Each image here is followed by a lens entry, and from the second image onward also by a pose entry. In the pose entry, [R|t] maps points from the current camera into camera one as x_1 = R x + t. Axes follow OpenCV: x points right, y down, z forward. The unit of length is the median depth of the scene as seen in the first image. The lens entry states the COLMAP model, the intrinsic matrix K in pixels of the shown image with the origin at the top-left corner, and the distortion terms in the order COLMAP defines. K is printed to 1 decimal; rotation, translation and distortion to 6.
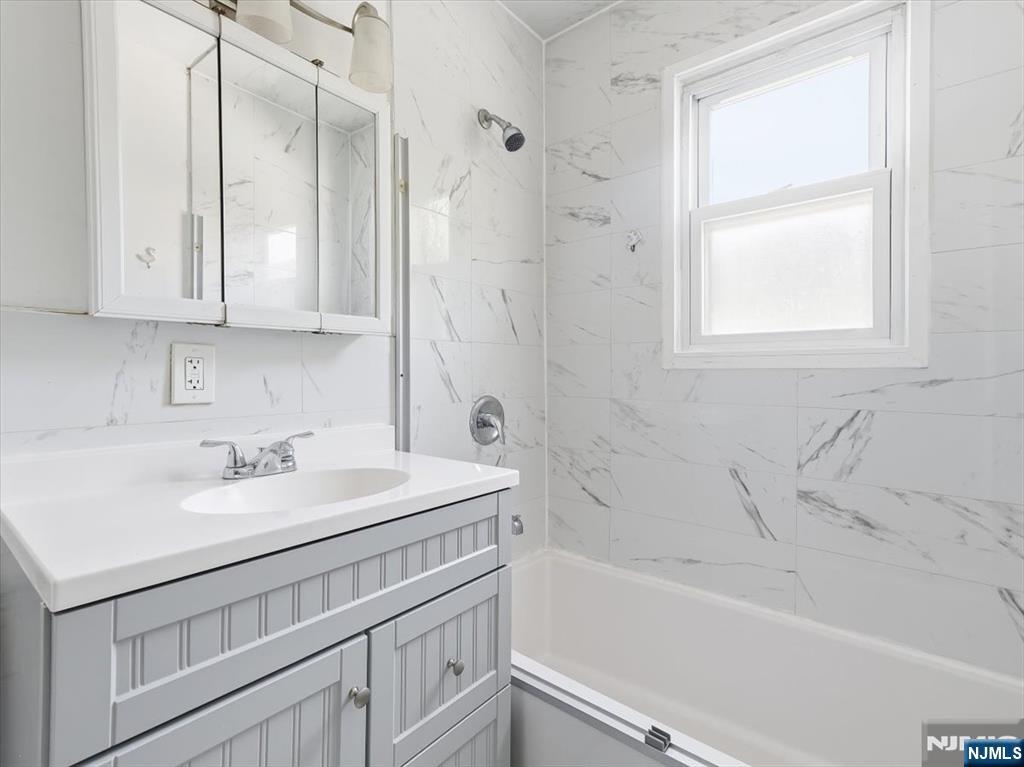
lens RADIAL K [[492.7, 0, 512.0], [0, 492.7, 383.5], [0, 0, 1]] dist [0.002535, 0.000359]
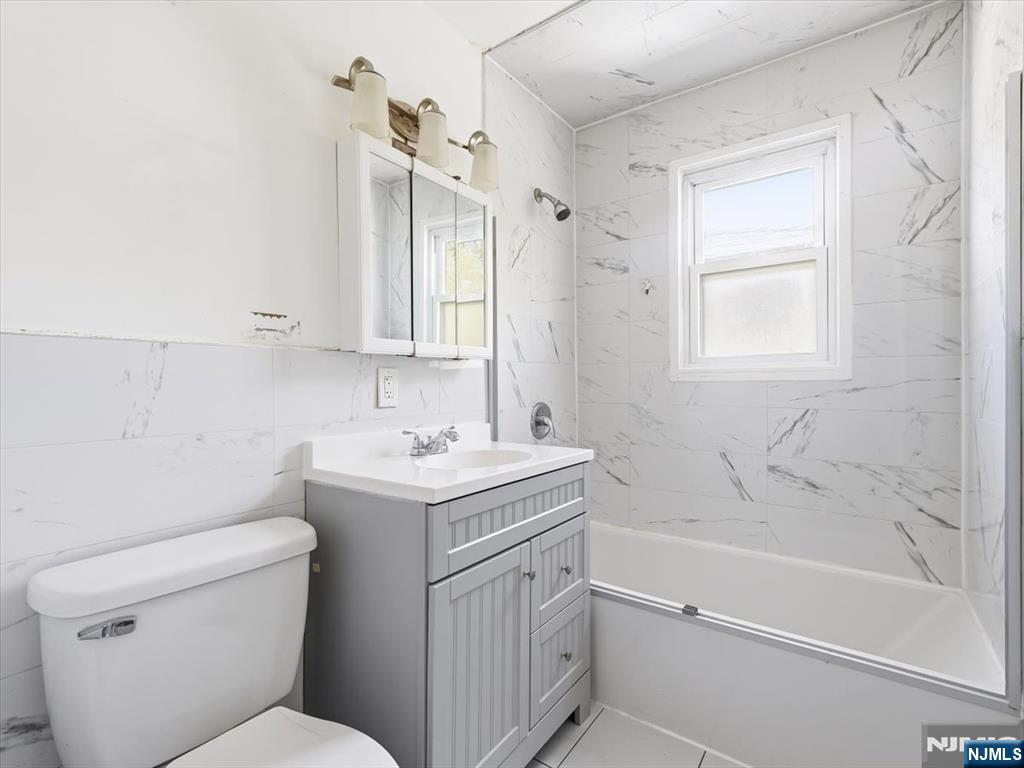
lens RADIAL K [[478.2, 0, 514.1], [0, 478.2, 395.1], [0, 0, 1]] dist [-0.001241, -0.000095]
pose [[0.998119, -0.007896, 0.060792, -0.242141], [0.007726, 0.999966, 0.003023, 0.001561], [-0.060814, -0.002548, 0.998146, -0.345933]]
